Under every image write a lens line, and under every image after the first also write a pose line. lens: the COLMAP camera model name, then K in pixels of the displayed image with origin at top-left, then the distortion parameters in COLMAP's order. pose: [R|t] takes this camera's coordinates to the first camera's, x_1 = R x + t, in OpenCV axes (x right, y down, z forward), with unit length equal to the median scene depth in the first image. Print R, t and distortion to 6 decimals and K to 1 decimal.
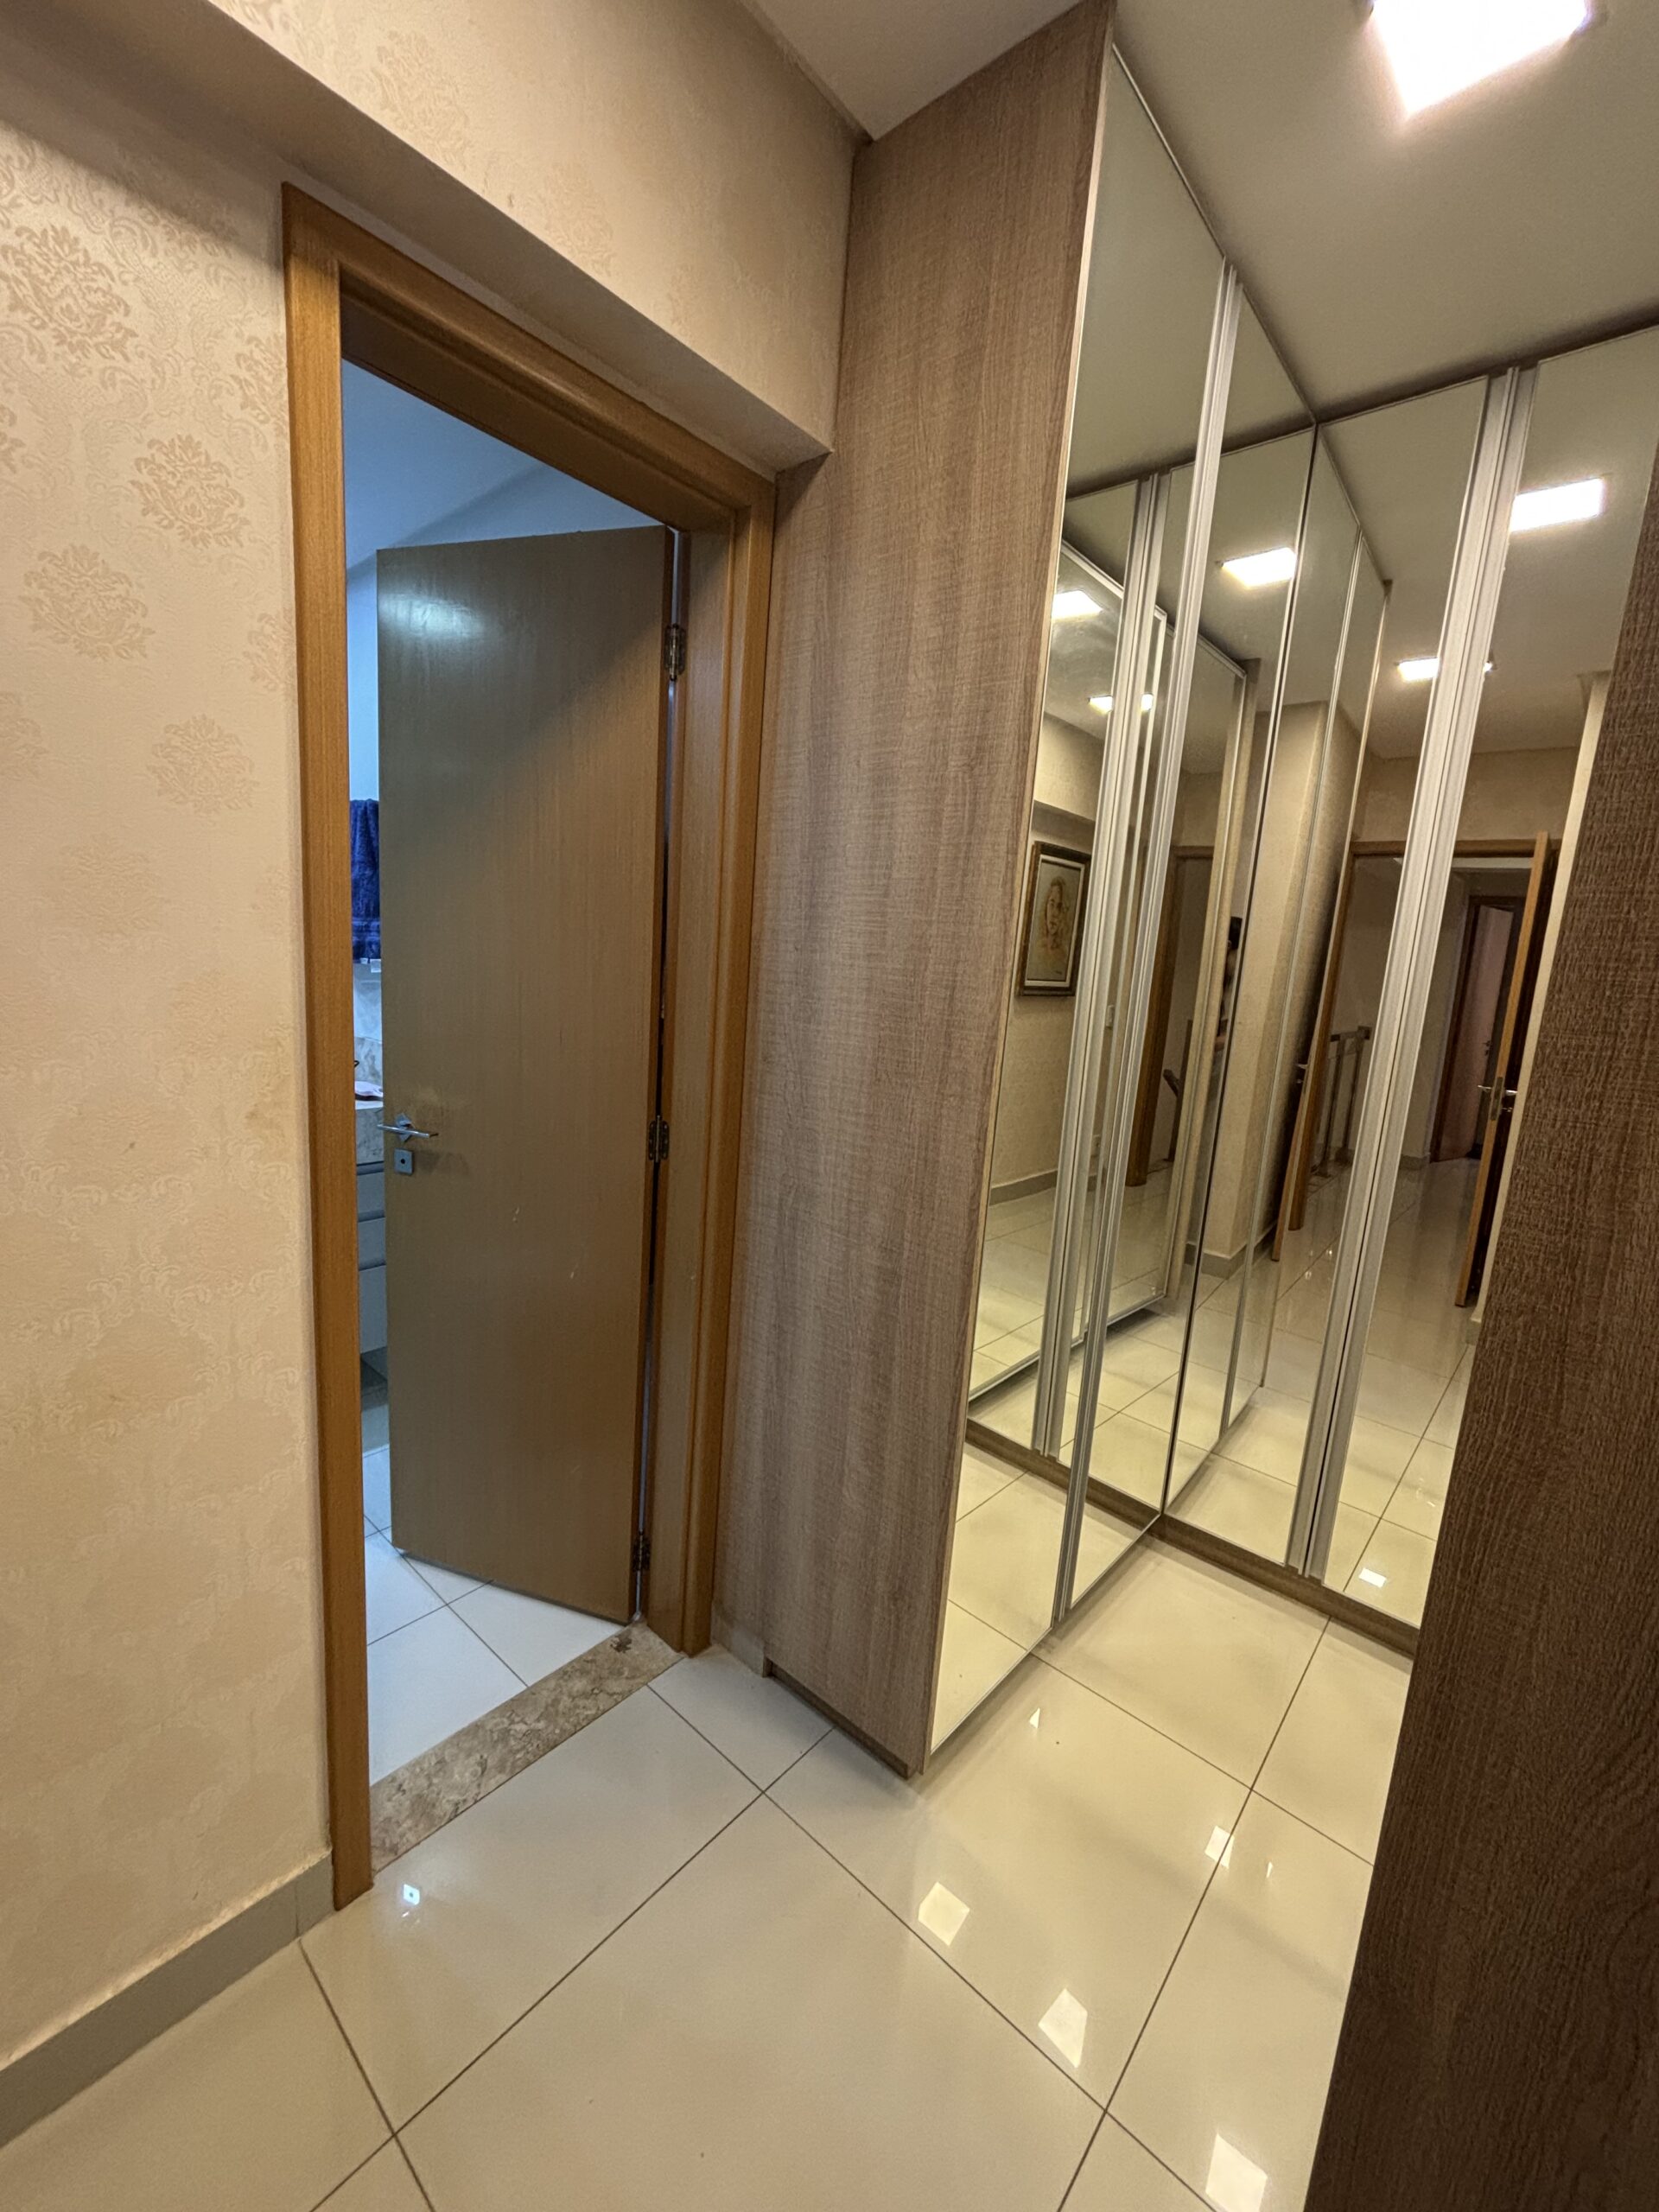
lens RADIAL K [[895.7, 0, 829.7], [0, 895.7, 1099.1], [0, 0, 1]] dist [-0.002121, -0.001019]
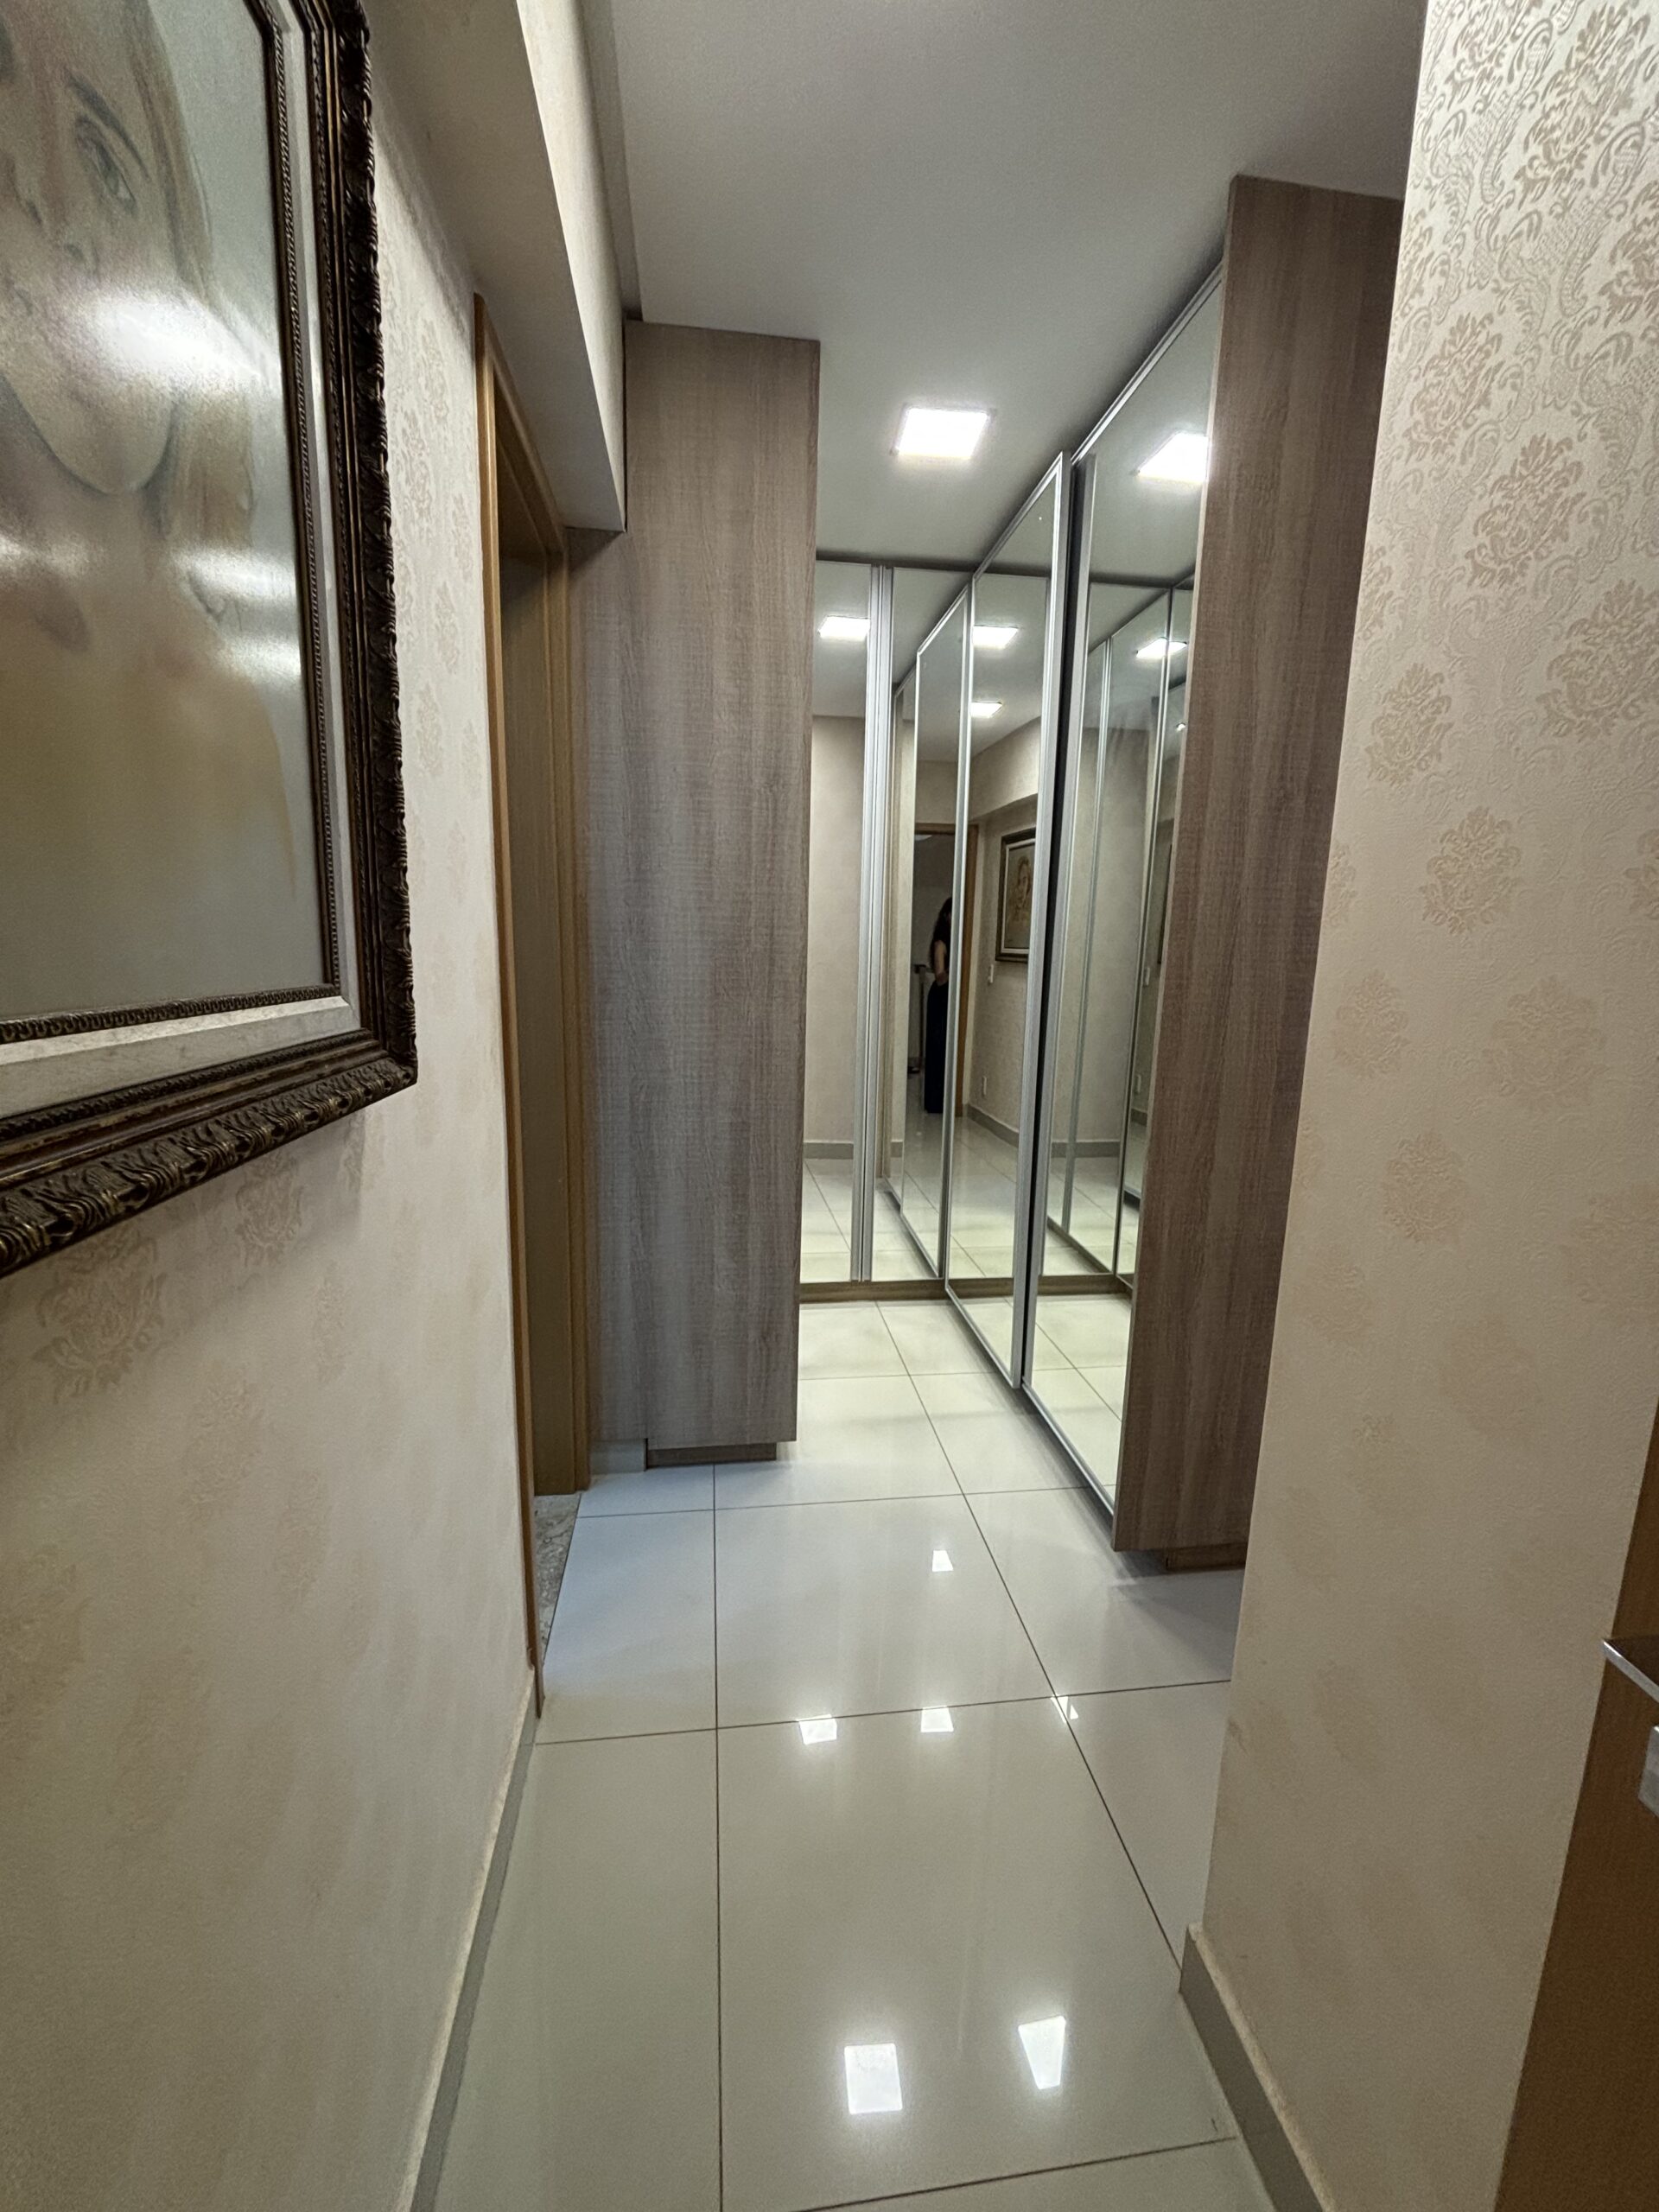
lens RADIAL K [[895.7, 0, 828.6], [0, 895.7, 1106.1], [0, 0, 1]] dist [-0.002121, -0.001019]
pose [[0.658166, -0.185161, 0.729748, -0.899690], [0.143039, 0.982384, 0.120255, 0.007465], [-0.739160, 0.025234, 0.673057, -0.104810]]
